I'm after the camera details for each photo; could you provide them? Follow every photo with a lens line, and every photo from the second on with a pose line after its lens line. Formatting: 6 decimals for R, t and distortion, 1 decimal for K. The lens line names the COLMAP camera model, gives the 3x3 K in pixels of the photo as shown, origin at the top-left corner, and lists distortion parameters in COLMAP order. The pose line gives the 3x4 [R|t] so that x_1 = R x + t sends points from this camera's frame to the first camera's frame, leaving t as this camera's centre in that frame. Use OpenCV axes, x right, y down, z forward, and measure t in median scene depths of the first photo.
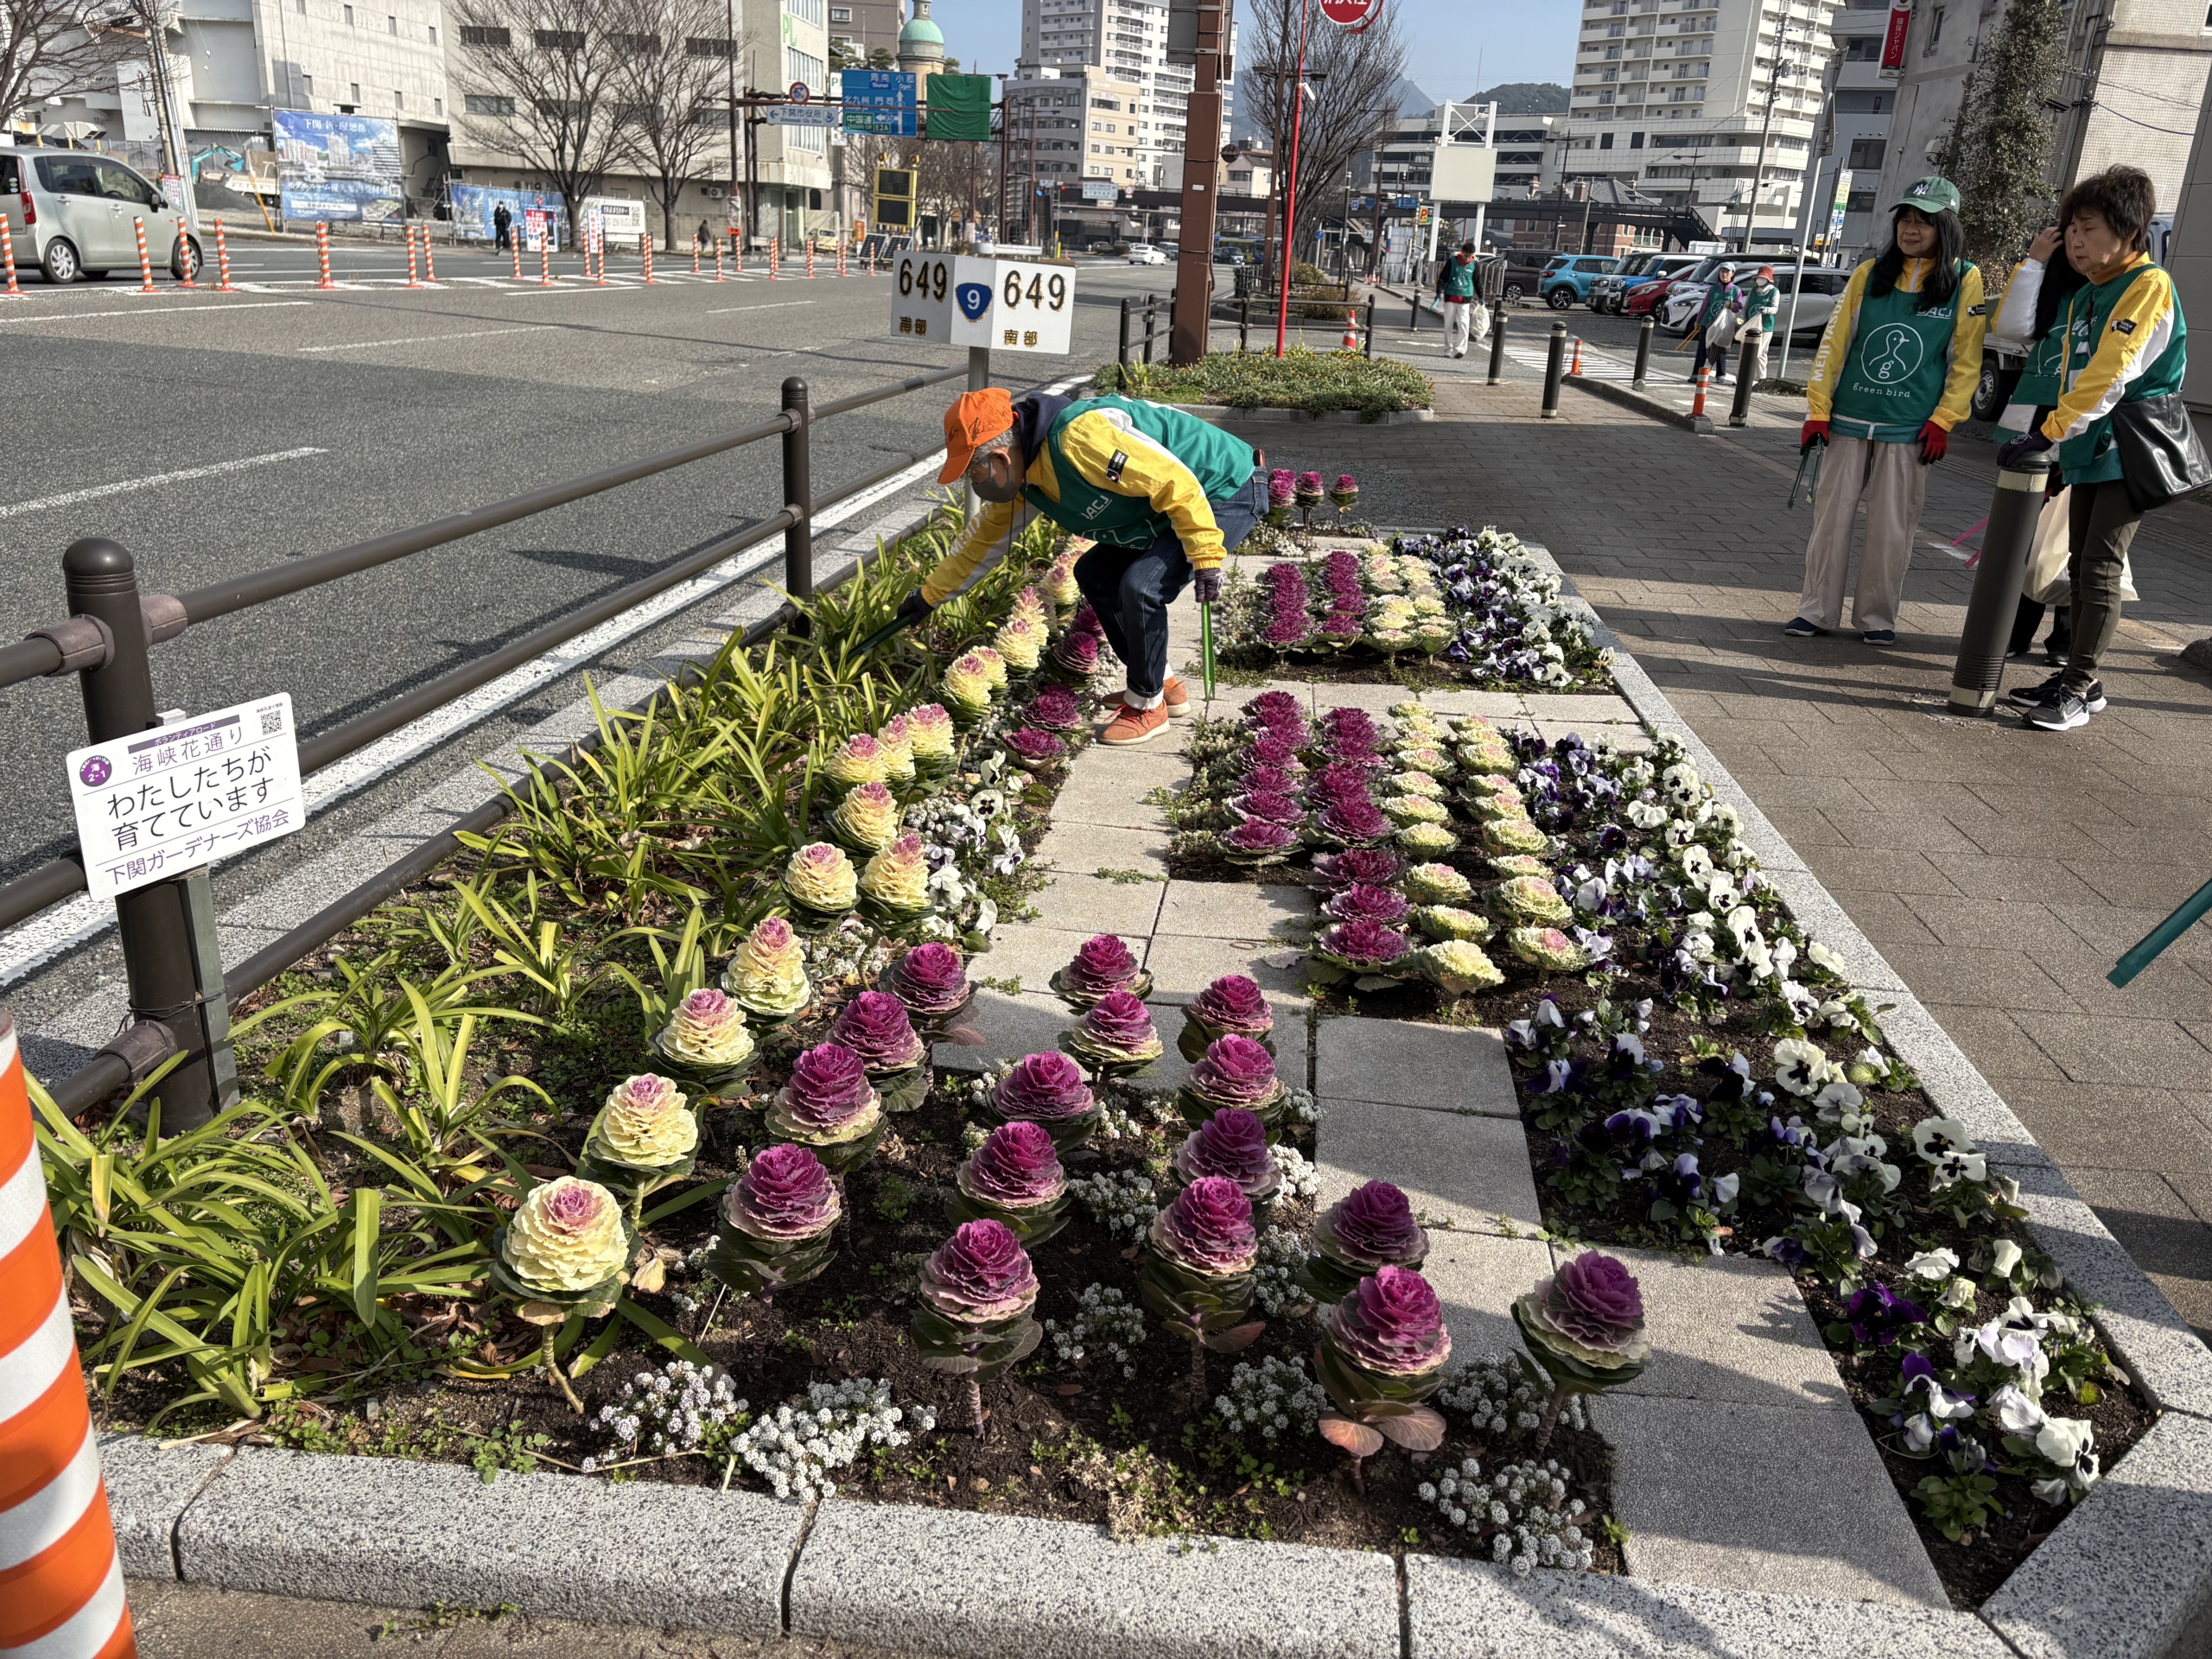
lens RADIAL K [[1661.8, 0, 1106.0], [0, 1661.8, 829.5], [0, 0, 1]] dist [0.048958, -0.061556]
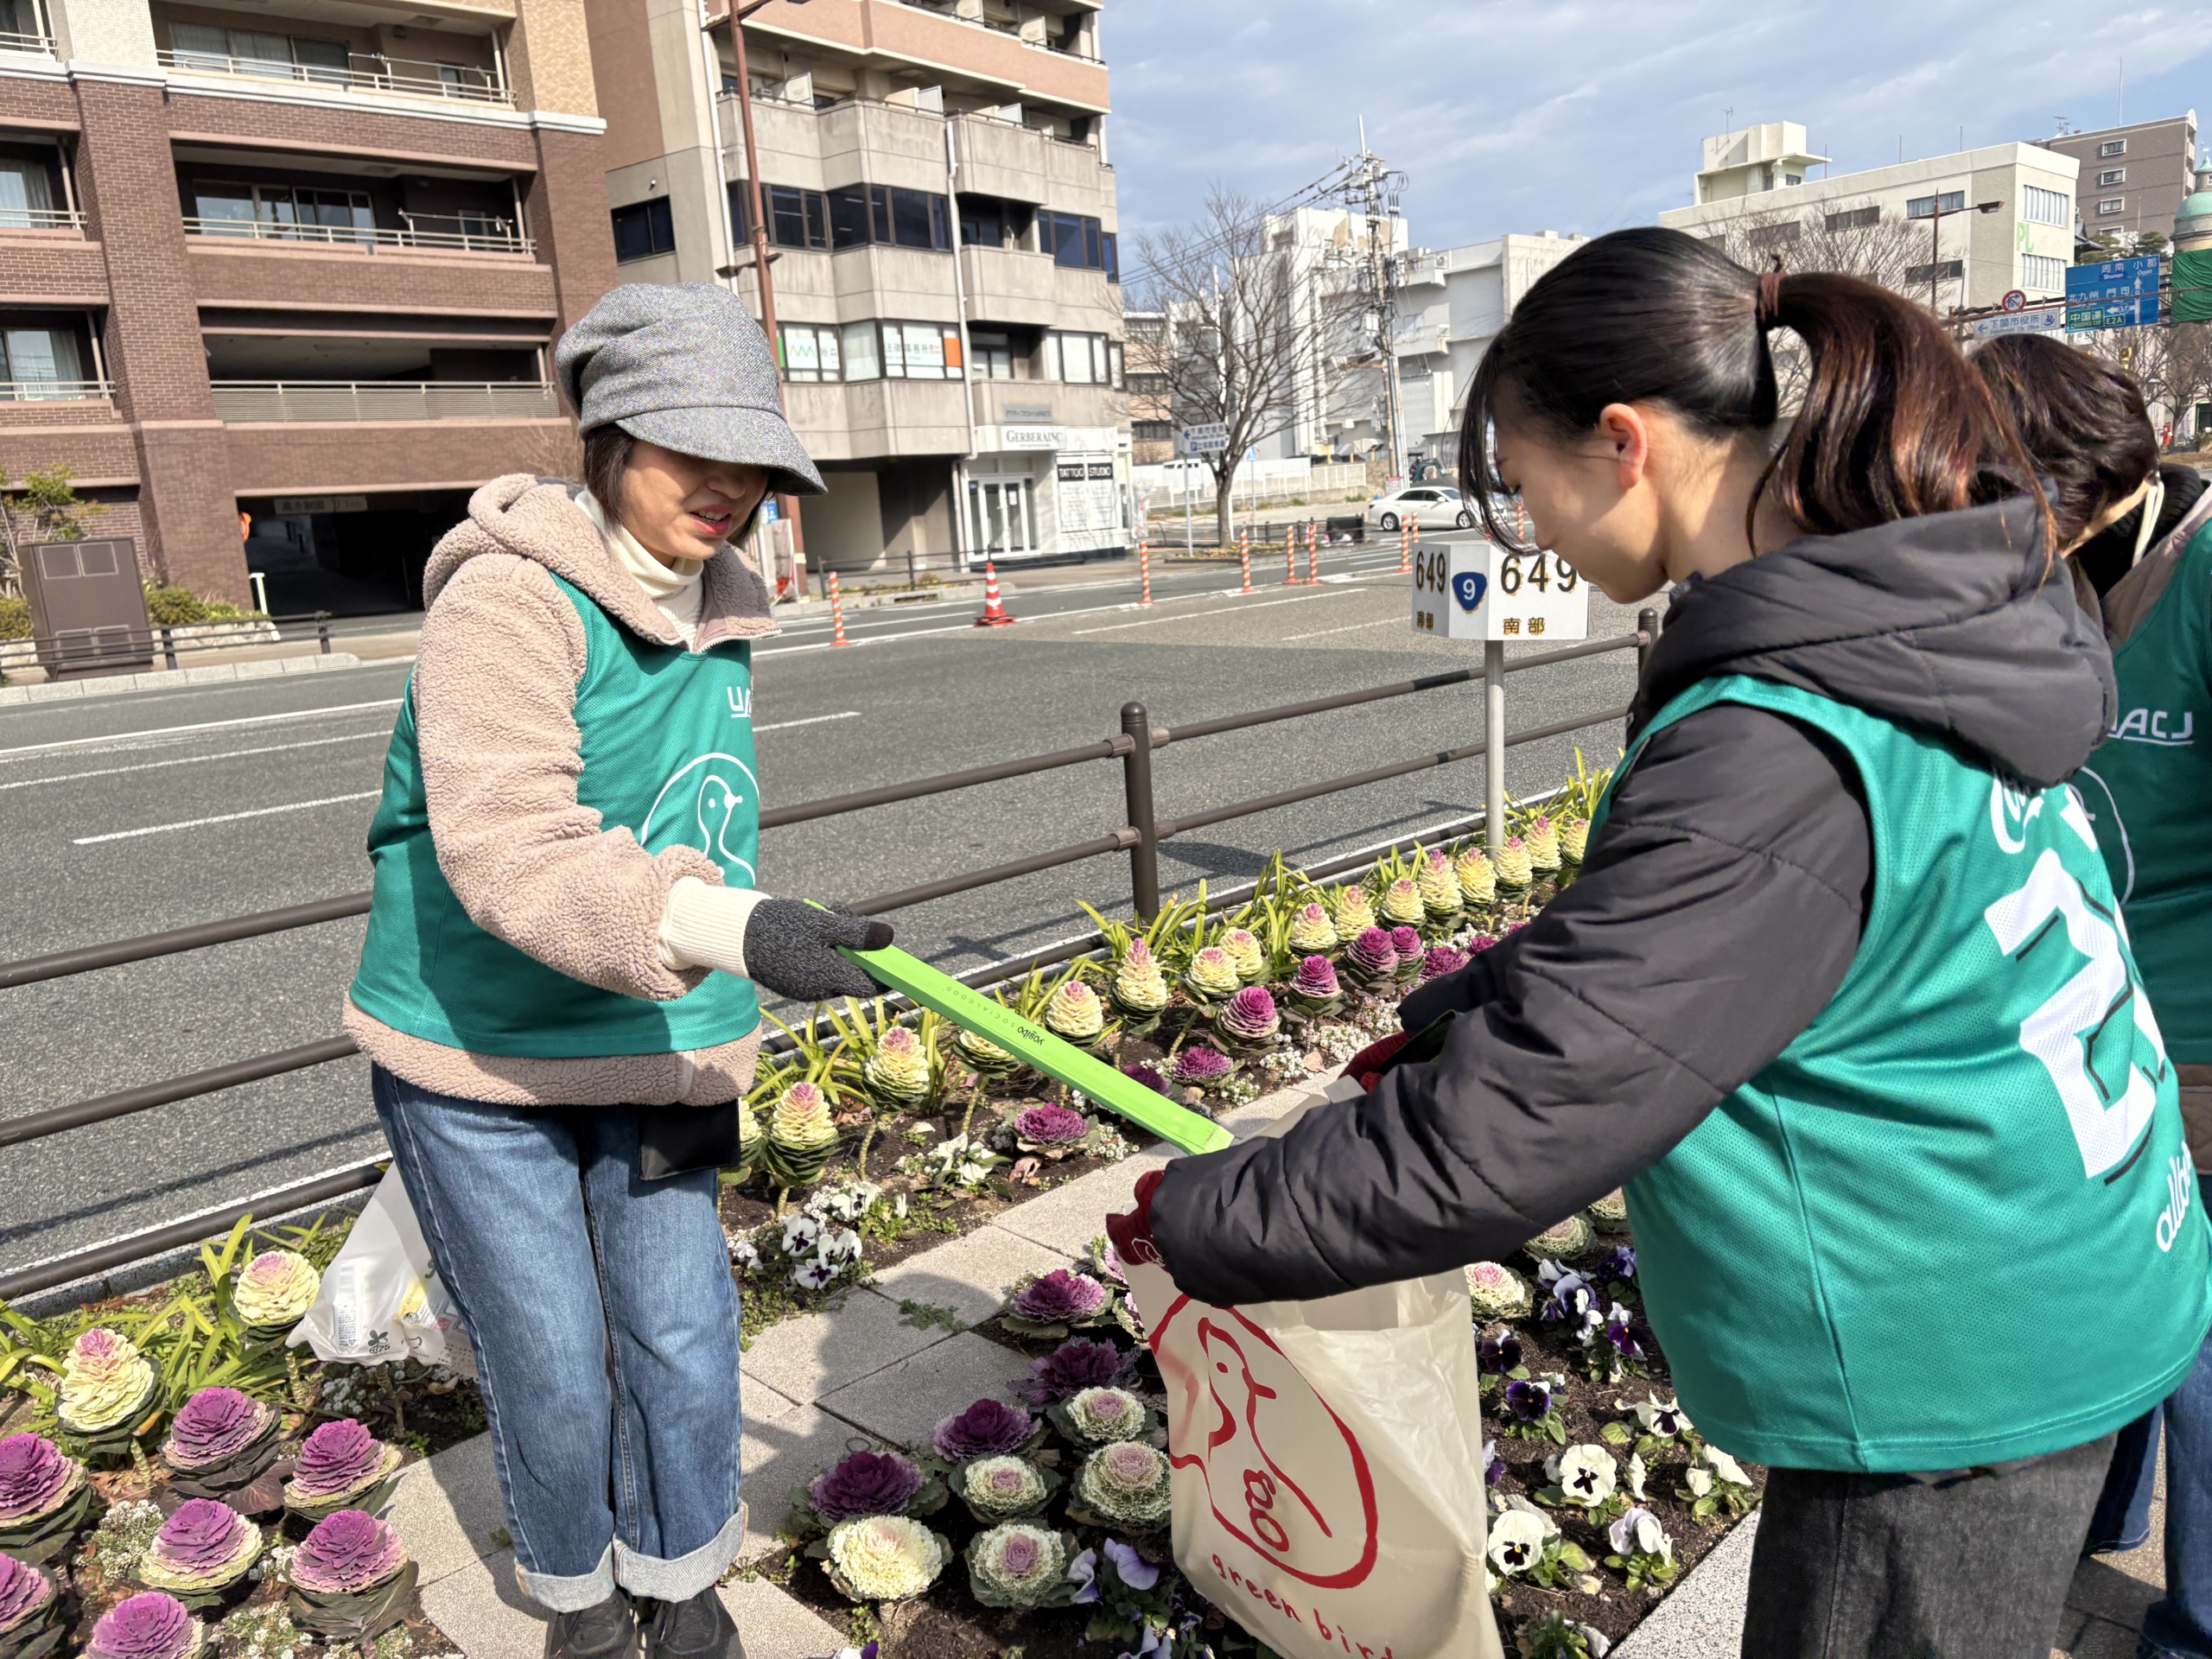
lens RADIAL K [[1661.8, 0, 1106.0], [0, 1661.8, 829.5], [0, 0, 1]] dist [0.048958, -0.061556]
pose [[0.763290, 0.011483, -0.645954, 0.349733], [-0.100264, 0.989834, -0.100880, -0.077960], [0.638229, 0.141766, 0.756681, 0.210376]]
